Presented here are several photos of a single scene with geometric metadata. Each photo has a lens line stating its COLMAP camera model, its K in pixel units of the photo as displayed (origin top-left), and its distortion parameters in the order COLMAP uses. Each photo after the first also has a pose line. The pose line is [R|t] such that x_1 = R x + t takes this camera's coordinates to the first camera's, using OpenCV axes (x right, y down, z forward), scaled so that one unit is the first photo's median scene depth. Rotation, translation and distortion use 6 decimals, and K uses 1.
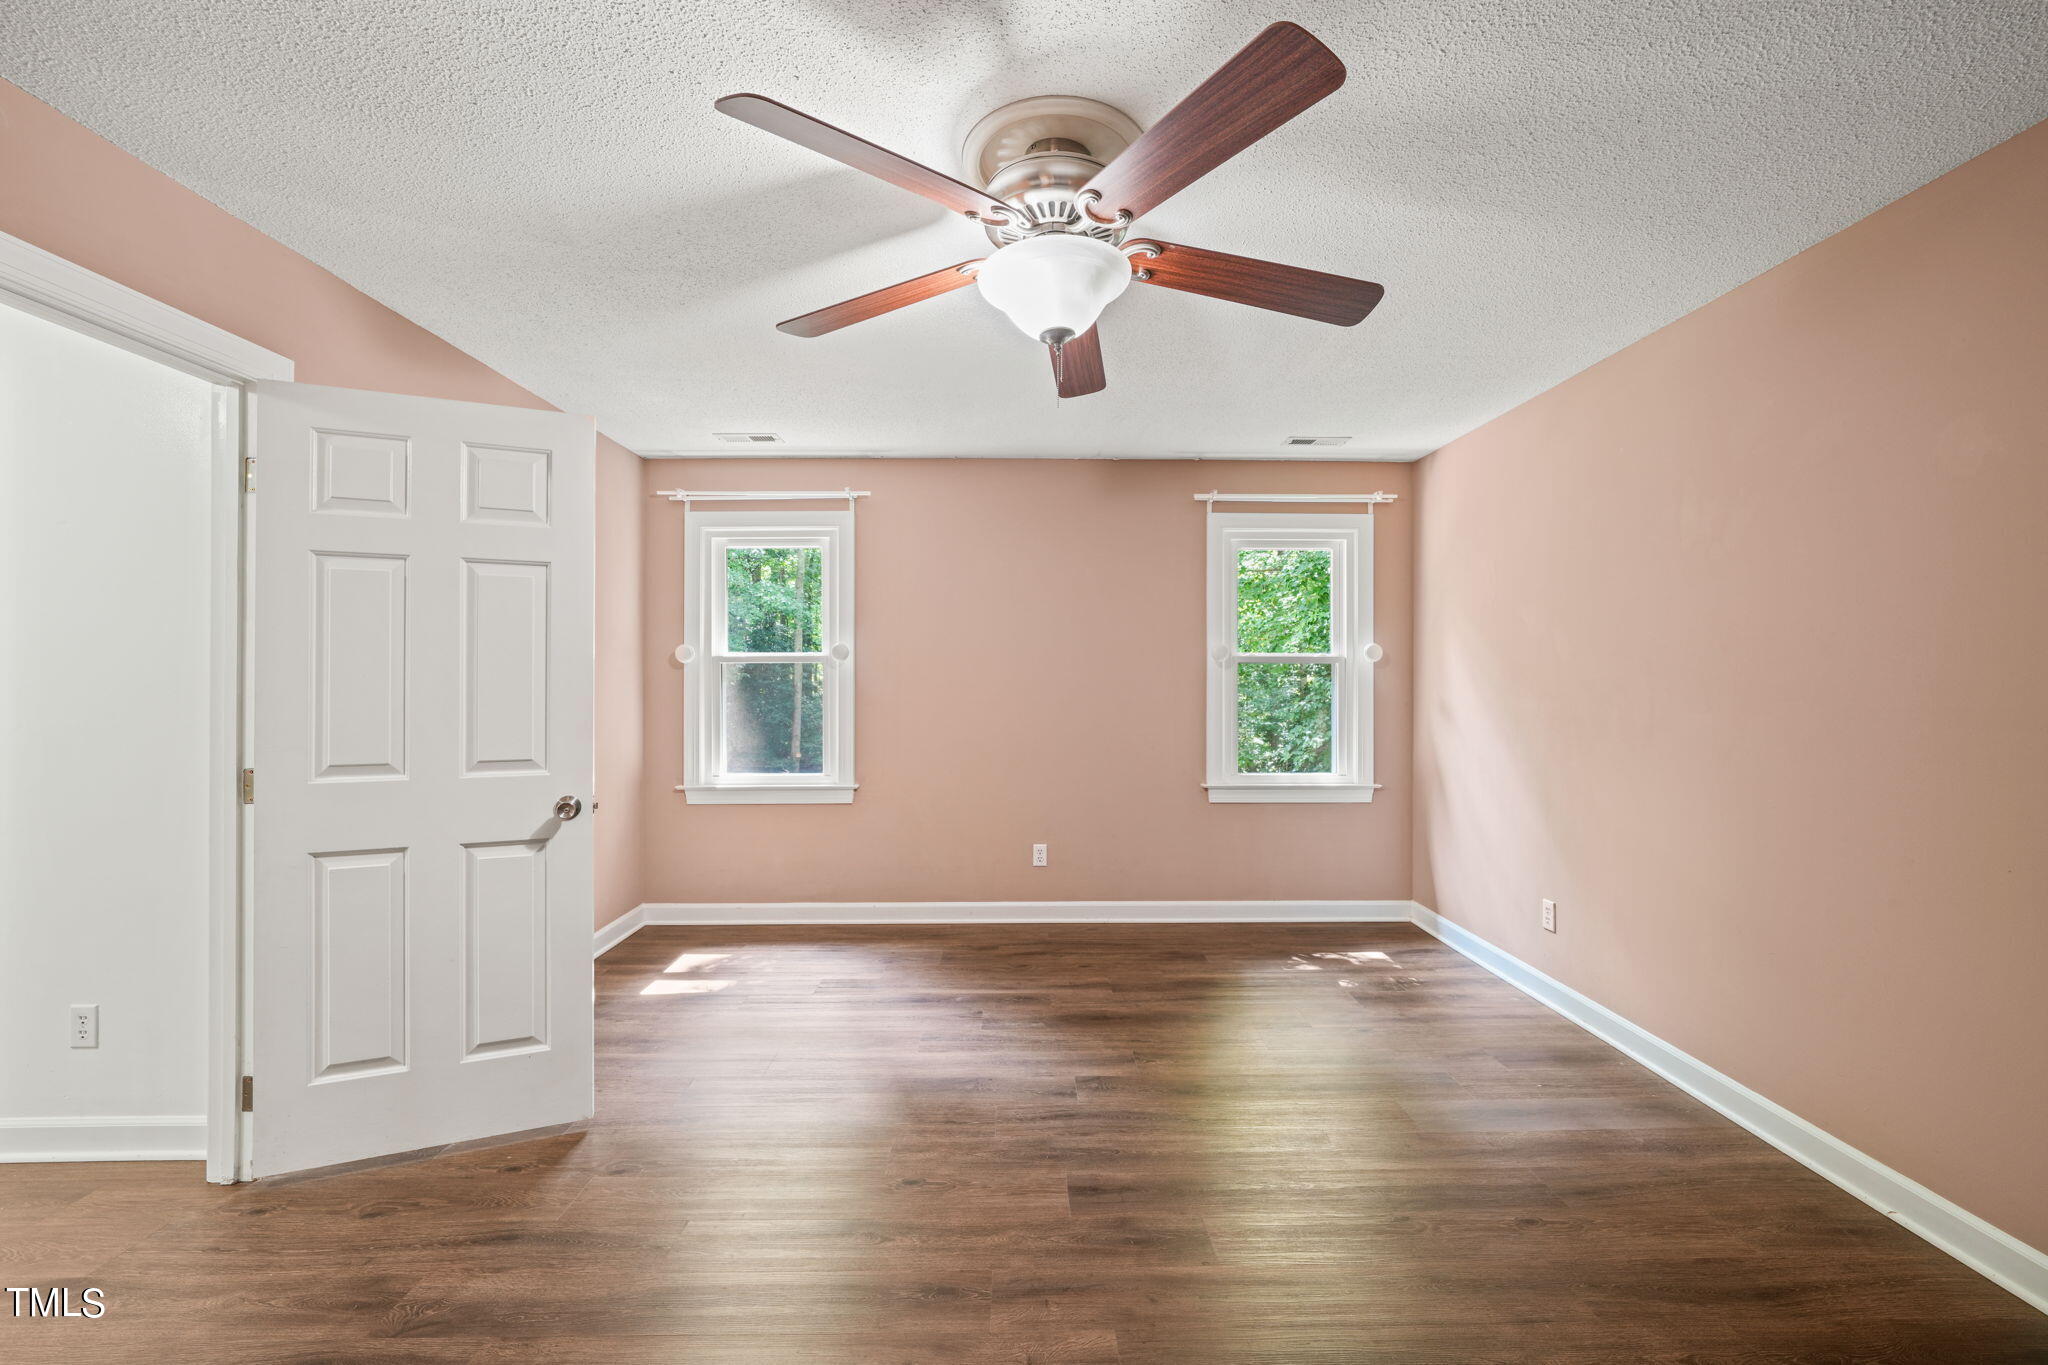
lens RADIAL K [[834.1, 0, 1005.4], [0, 834.1, 680.0], [0, 0, 1]] dist [-0.007213, 0.002107]
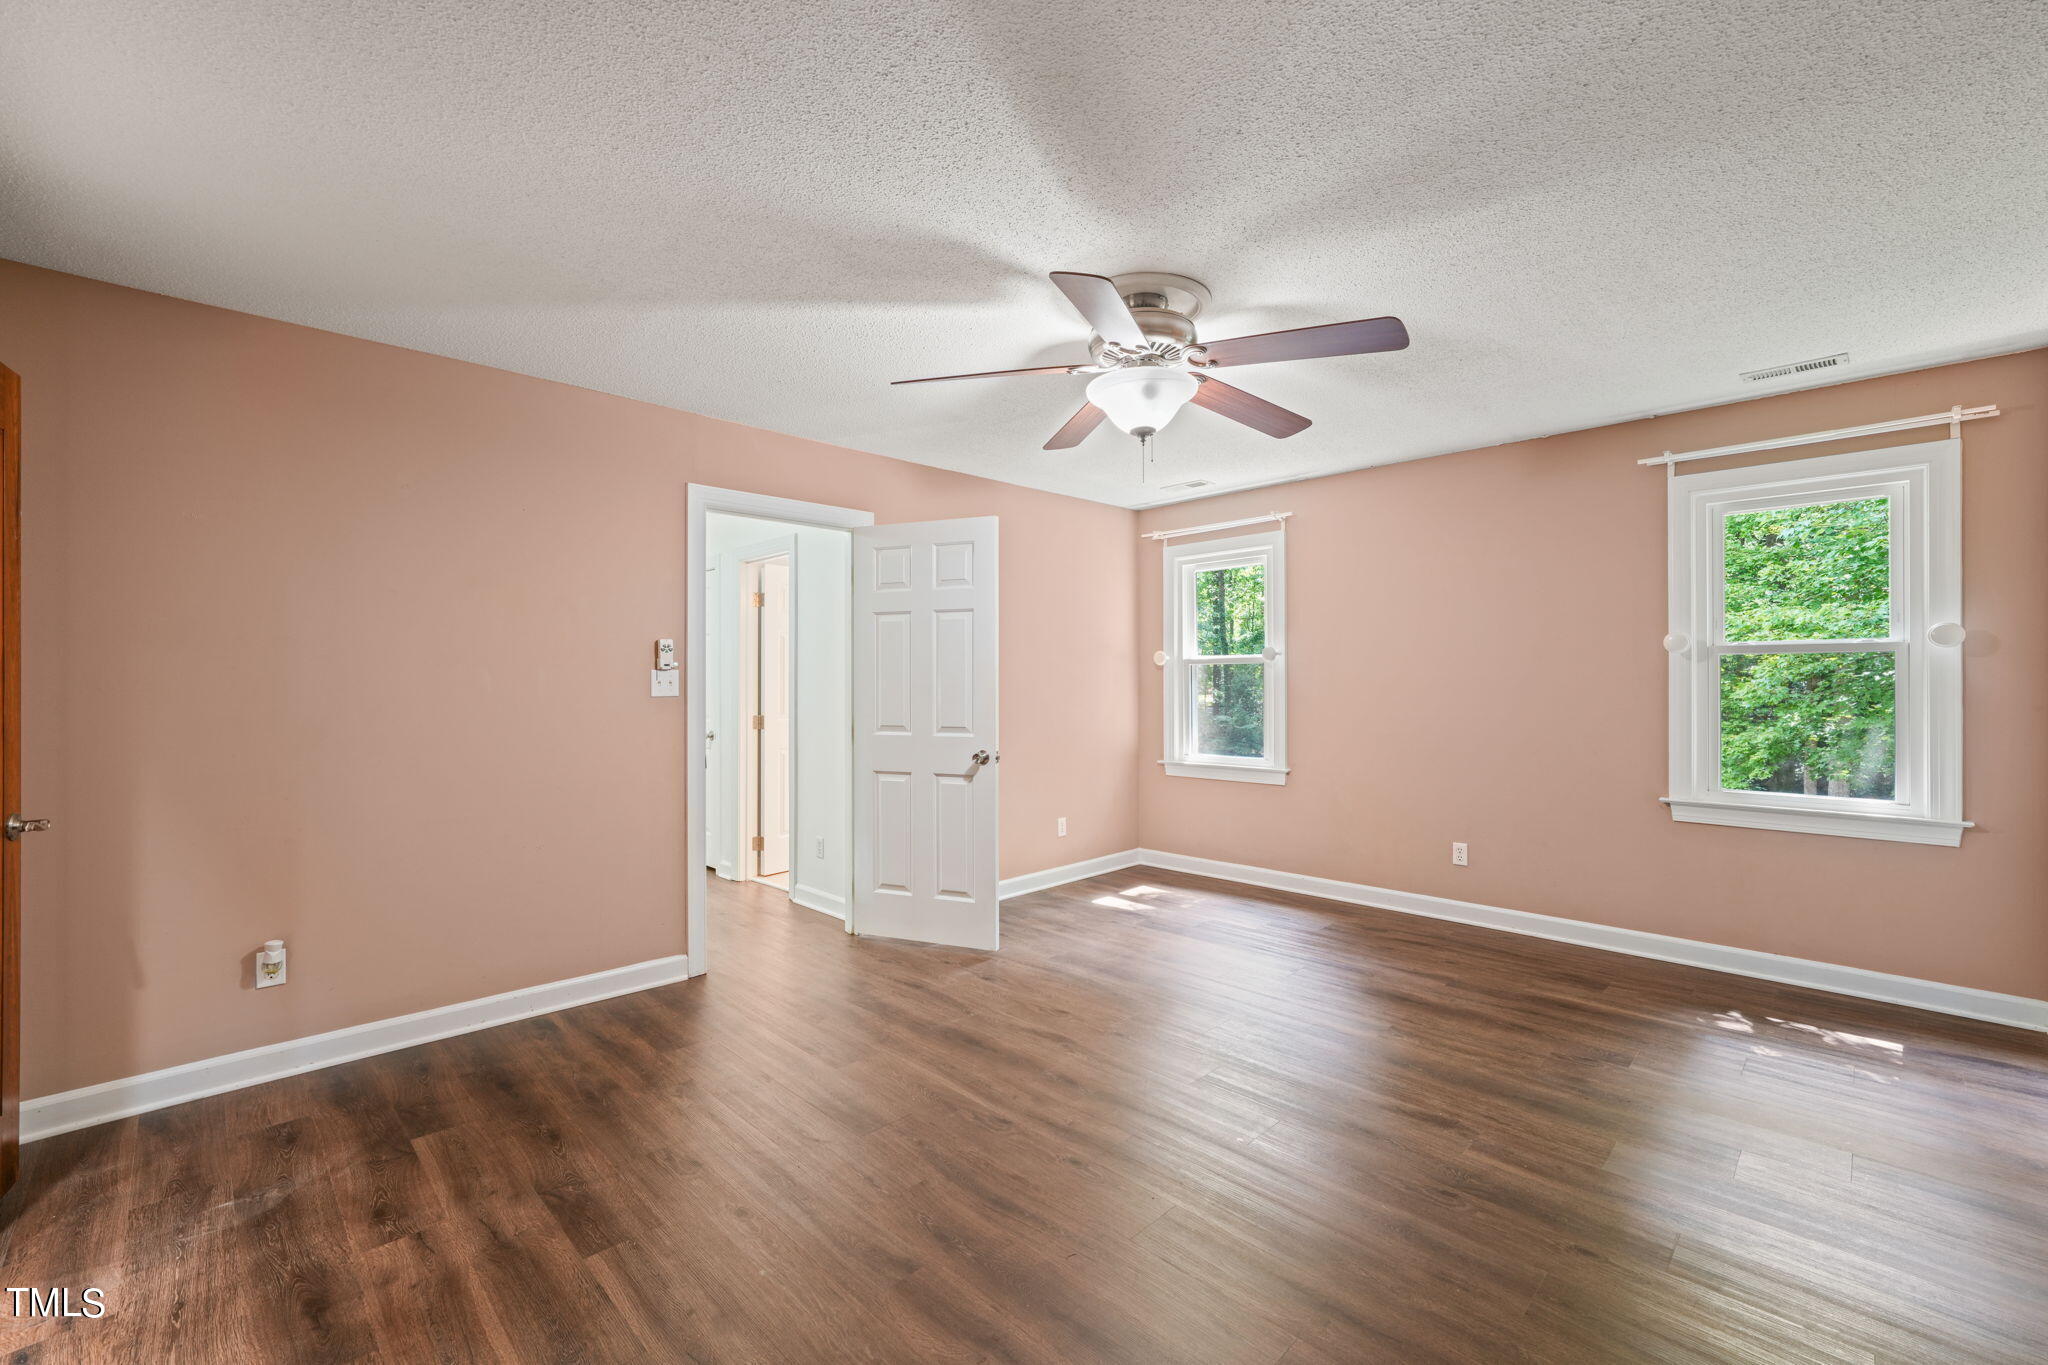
lens RADIAL K [[834.1, 0, 1048.5], [0, 834.1, 682.3], [0, 0, 1]] dist [-0.007213, 0.002107]
pose [[0.714035, -0.001682, -0.700108, 0.450919], [0.006561, 0.999969, 0.004290, -0.000845], [0.700079, -0.007657, 0.714024, -0.050612]]
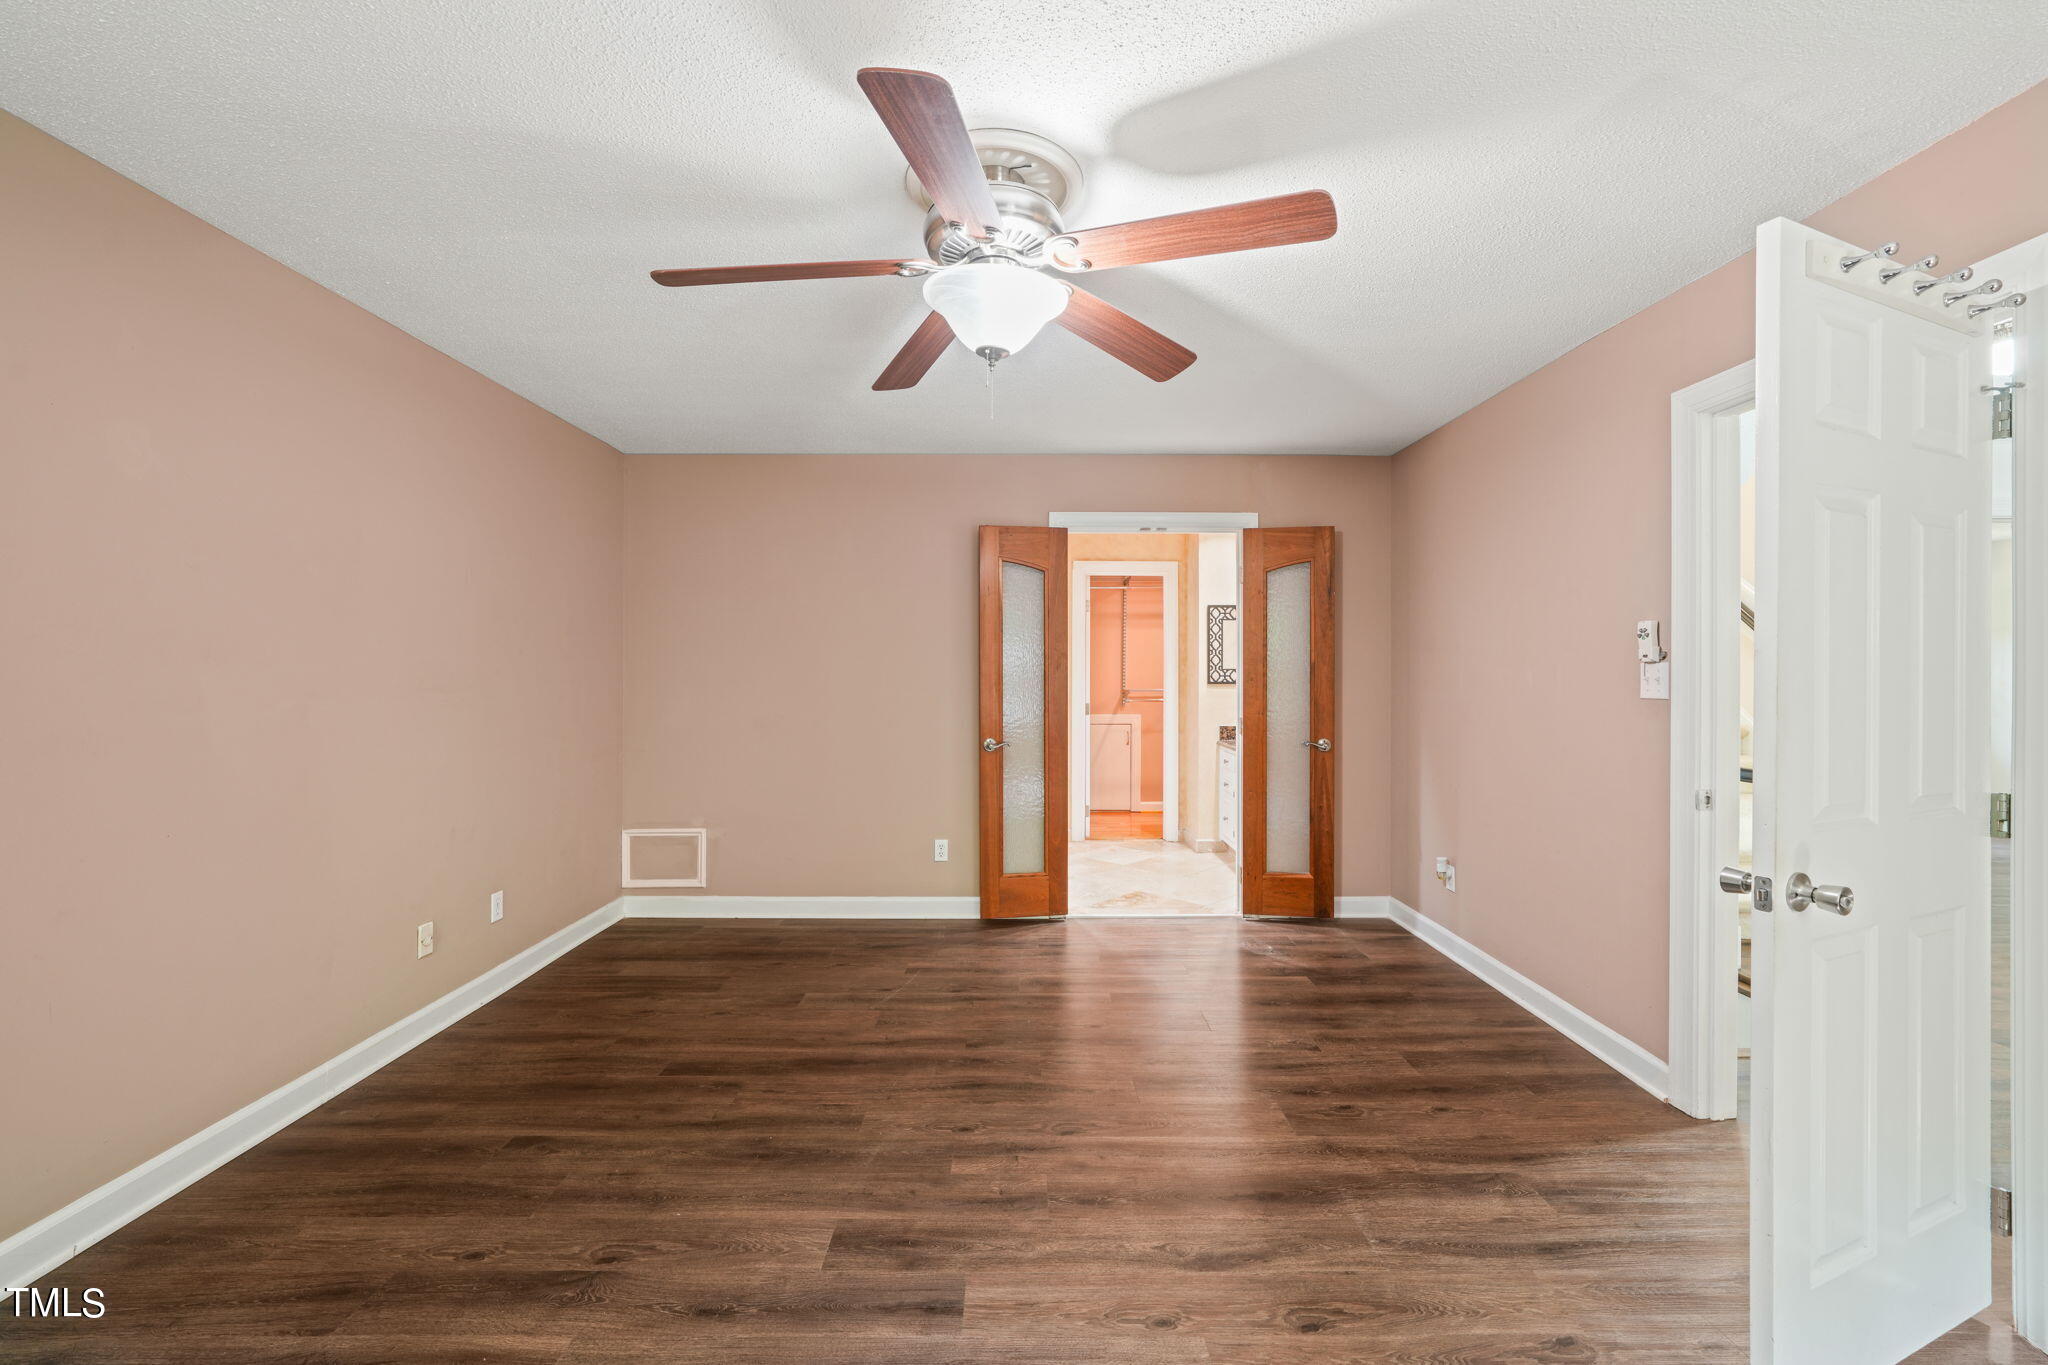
lens RADIAL K [[834.1, 0, 992.5], [0, 834.1, 675.6], [0, 0, 1]] dist [-0.007213, 0.002107]
pose [[-0.999828, -0.004341, 0.018044, 0.019931], [-0.004421, 0.999981, -0.004385, 0.002479], [-0.018025, -0.004464, -0.999828, 1.012350]]
